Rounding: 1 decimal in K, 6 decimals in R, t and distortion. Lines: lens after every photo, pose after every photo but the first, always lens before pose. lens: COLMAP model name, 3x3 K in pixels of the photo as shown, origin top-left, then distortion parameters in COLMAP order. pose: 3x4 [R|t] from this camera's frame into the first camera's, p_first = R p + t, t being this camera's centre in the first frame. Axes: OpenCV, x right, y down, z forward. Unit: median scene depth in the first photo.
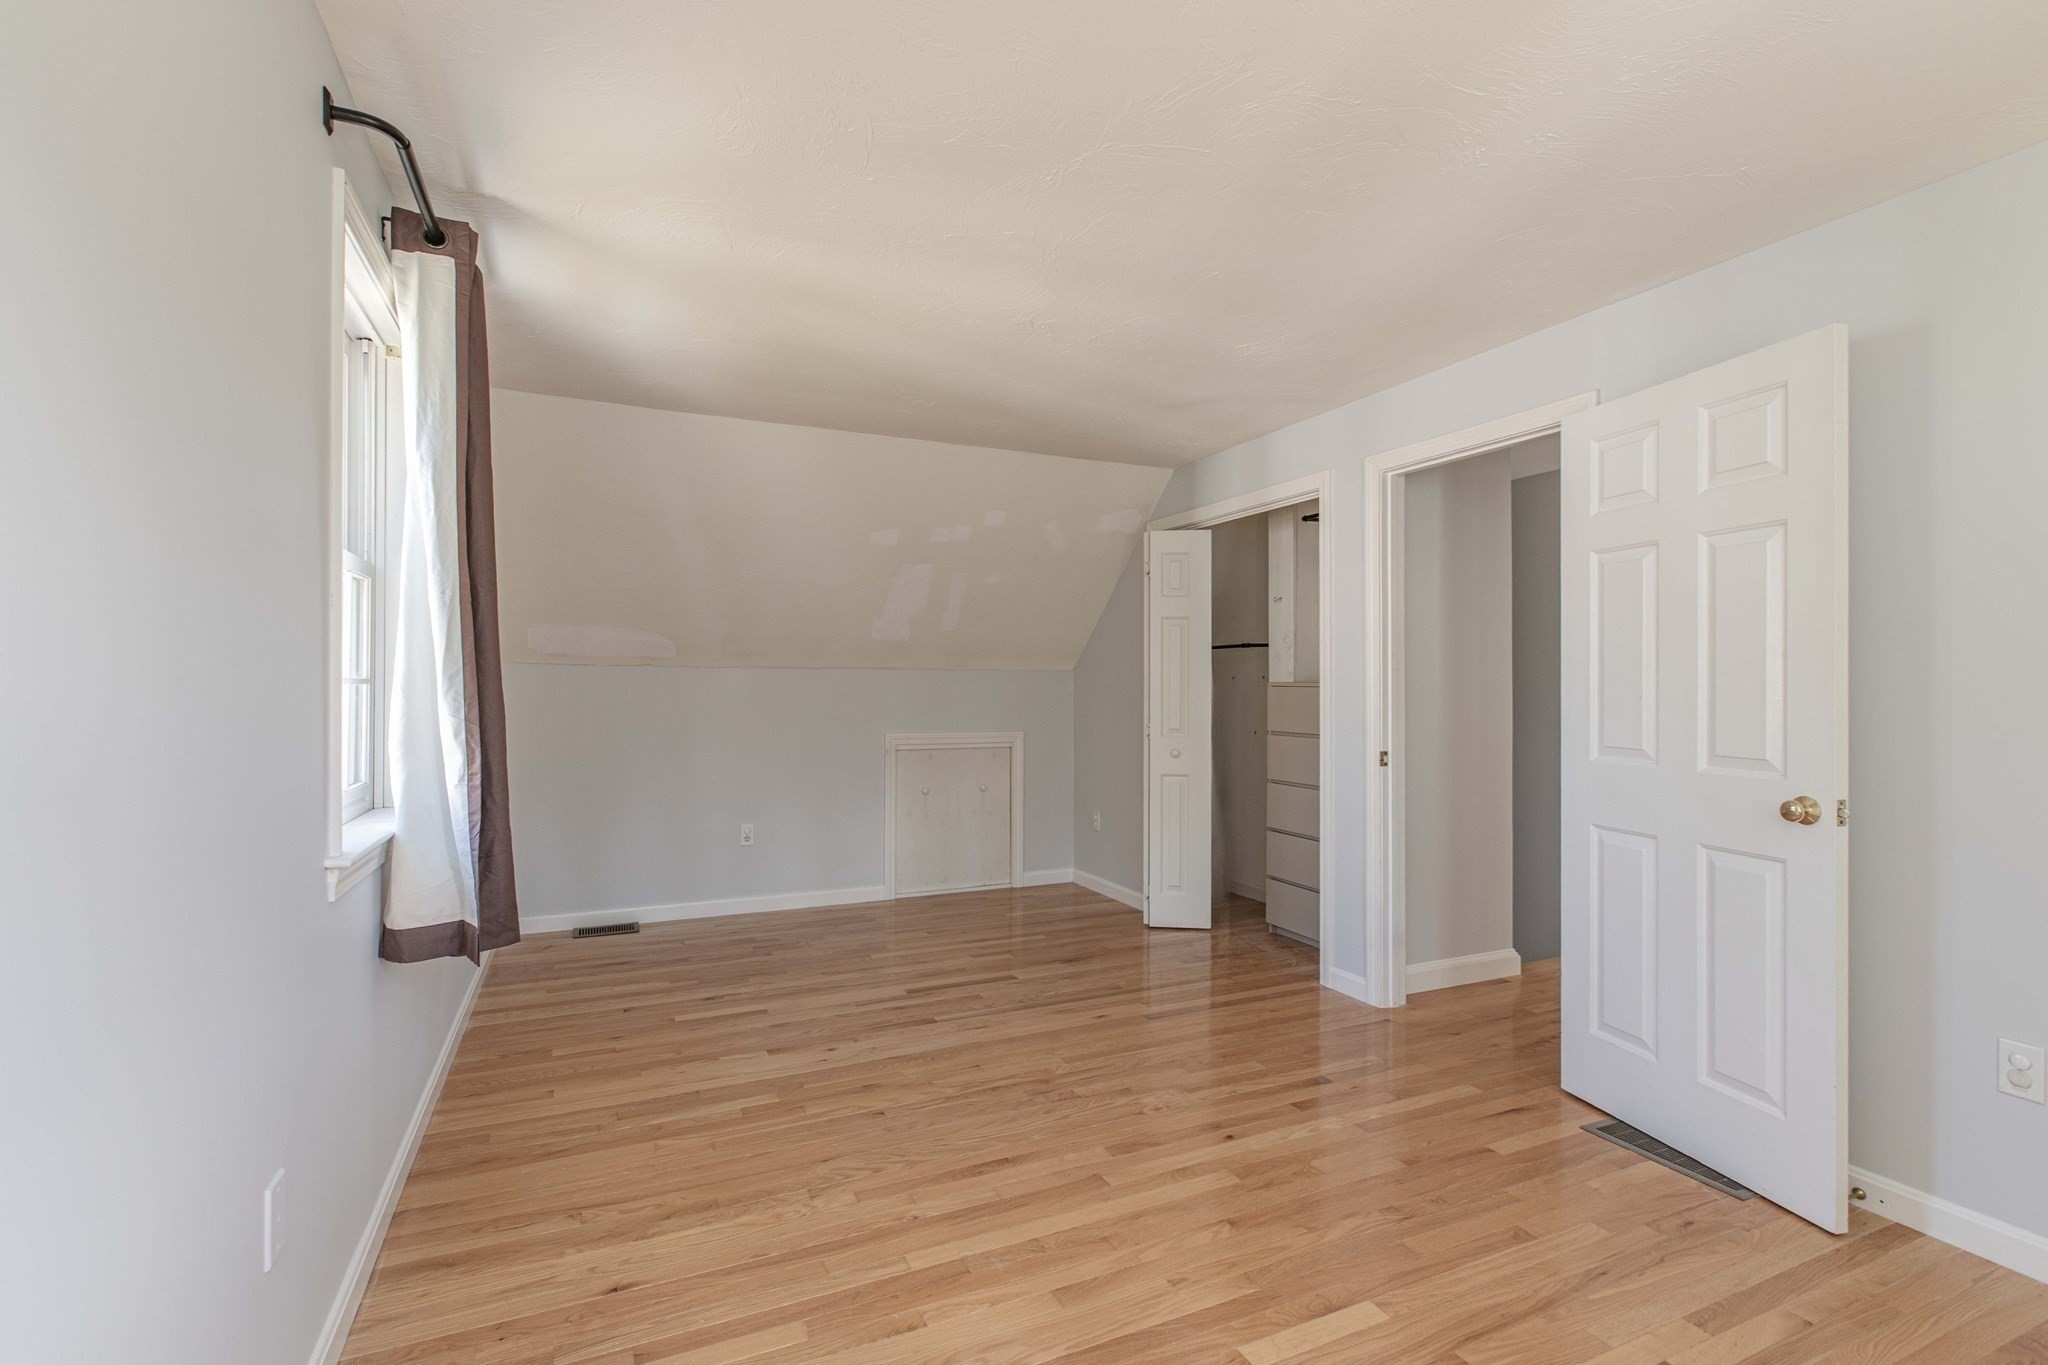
lens RADIAL K [[932.5, 0, 1017.9], [0, 932.5, 681.8], [0, 0, 1]] dist [0.000267, -0.000340]
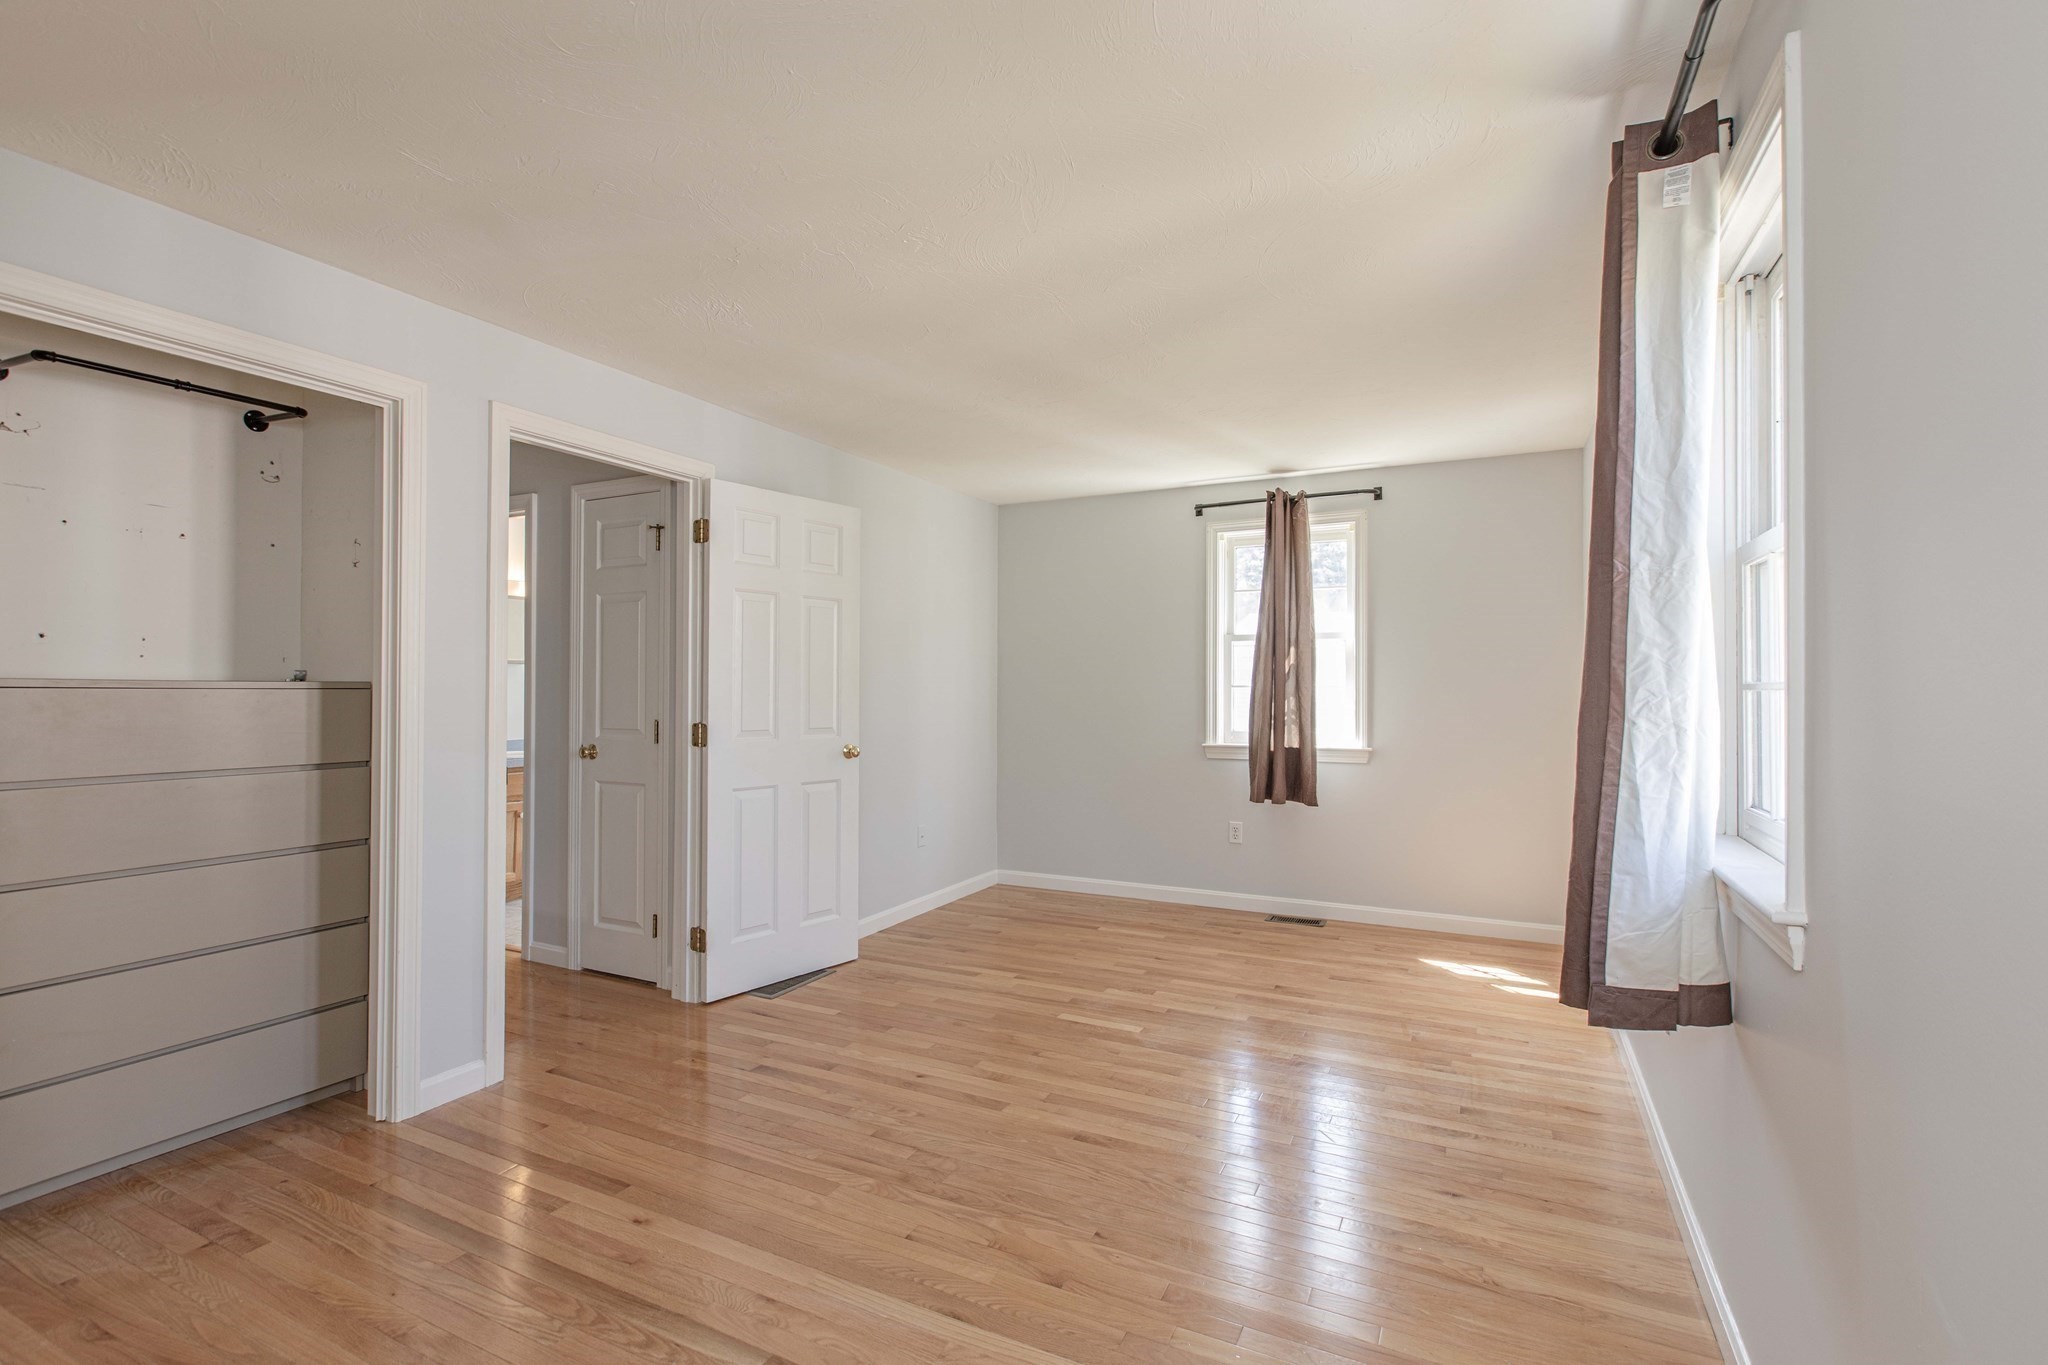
lens RADIAL K [[932.5, 0, 1017.9], [0, 932.5, 681.8], [0, 0, 1]] dist [0.000267, -0.000340]
pose [[-0.626989, 0.003237, 0.779022, -0.817990], [-0.006777, 0.999931, -0.009610, 0.004946], [-0.778999, -0.011305, -0.626923, 1.766896]]
